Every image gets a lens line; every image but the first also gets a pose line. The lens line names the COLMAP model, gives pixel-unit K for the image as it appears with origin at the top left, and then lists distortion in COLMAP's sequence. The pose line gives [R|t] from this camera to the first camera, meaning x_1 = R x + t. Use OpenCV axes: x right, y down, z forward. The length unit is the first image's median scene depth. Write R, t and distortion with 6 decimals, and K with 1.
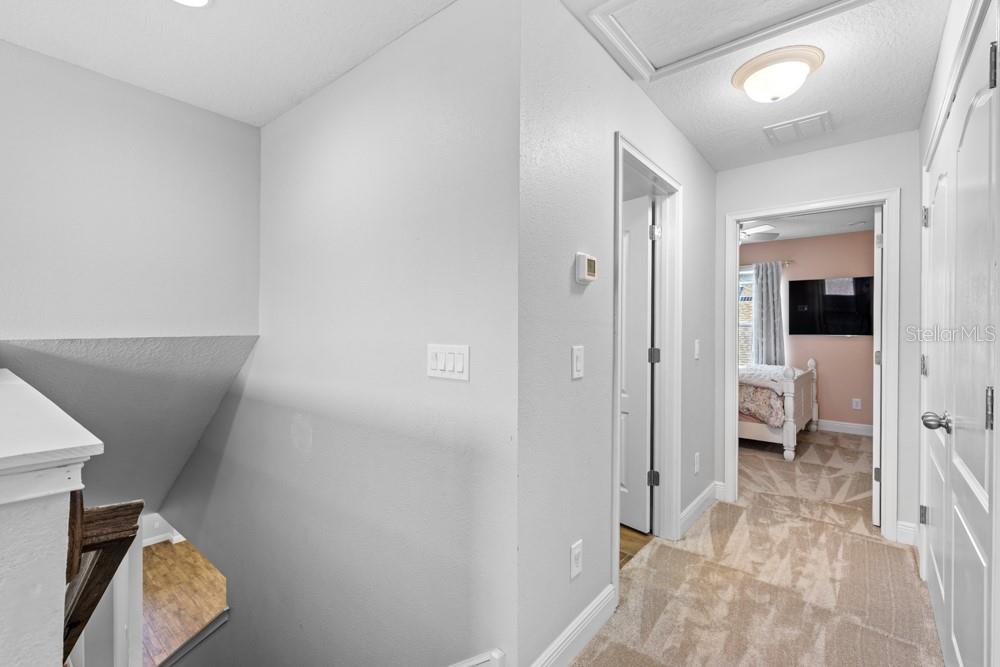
lens RADIAL K [[444.8, 0, 496.9], [0, 444.8, 332.2], [0, 0, 1]] dist [0.008295, -0.000305]
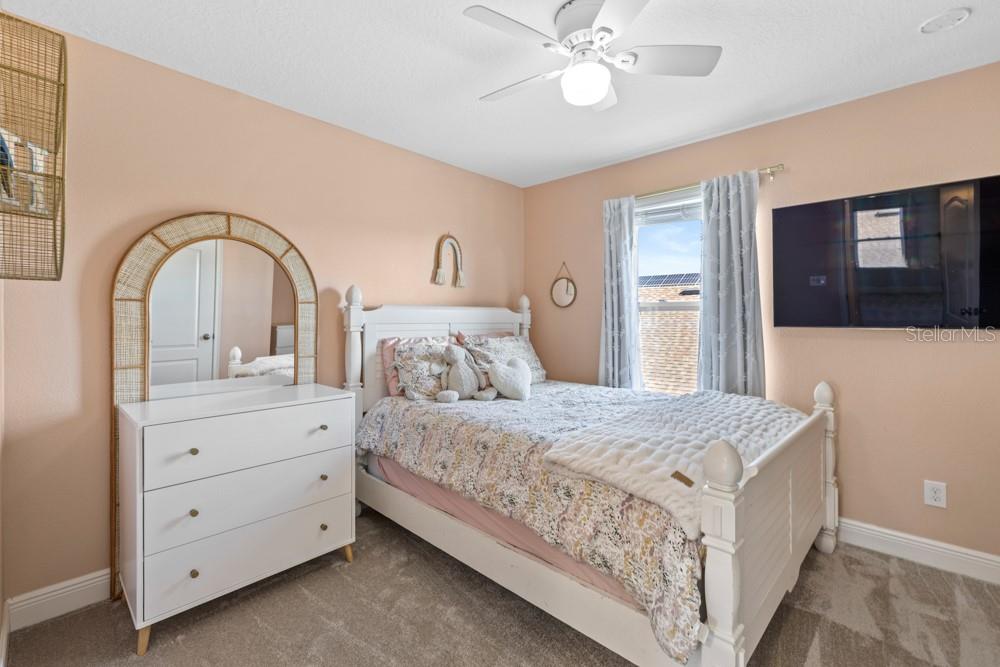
lens RADIAL K [[444.8, 0, 500.3], [0, 444.8, 324.9], [0, 0, 1]] dist [0.008295, -0.000305]
pose [[0.999008, -0.005588, -0.044172, 0.395127], [0.005632, 0.999984, 0.000883, 0.000799], [0.044167, -0.001131, 0.999024, 0.531494]]
